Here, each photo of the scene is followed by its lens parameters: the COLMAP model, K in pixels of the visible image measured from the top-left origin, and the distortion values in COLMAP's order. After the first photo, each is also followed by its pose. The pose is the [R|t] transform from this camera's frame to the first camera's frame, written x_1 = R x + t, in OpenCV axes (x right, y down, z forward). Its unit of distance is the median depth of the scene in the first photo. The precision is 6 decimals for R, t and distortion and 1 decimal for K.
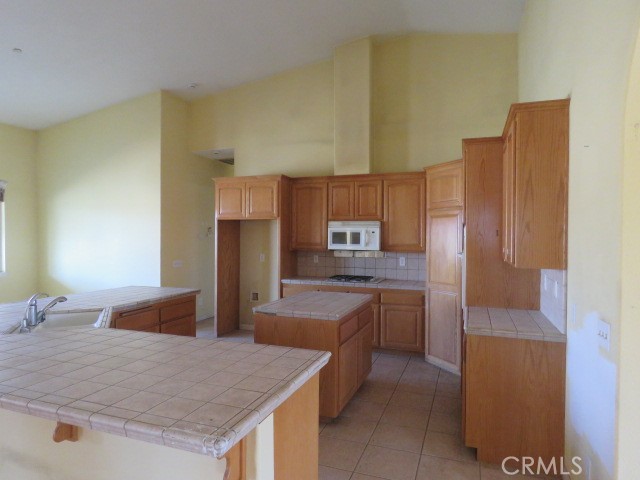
lens RADIAL K [[404.6, 0, 317.9], [0, 404.6, 238.6], [0, 0, 1]] dist [0.005118, 0.000421]
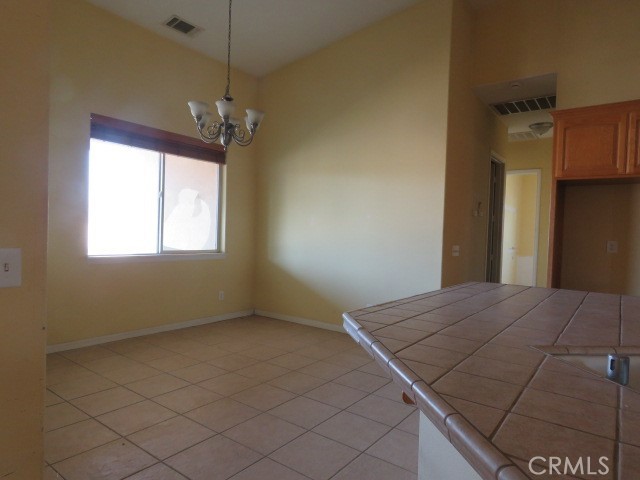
lens RADIAL K [[404.6, 0, 319.7], [0, 404.6, 239.4], [0, 0, 1]] dist [0.005118, 0.000421]
pose [[0.959653, 0.031936, -0.279368, -0.363136], [-0.030551, 0.999490, 0.009312, 0.040977], [0.279523, -0.000401, 0.960139, 0.285850]]
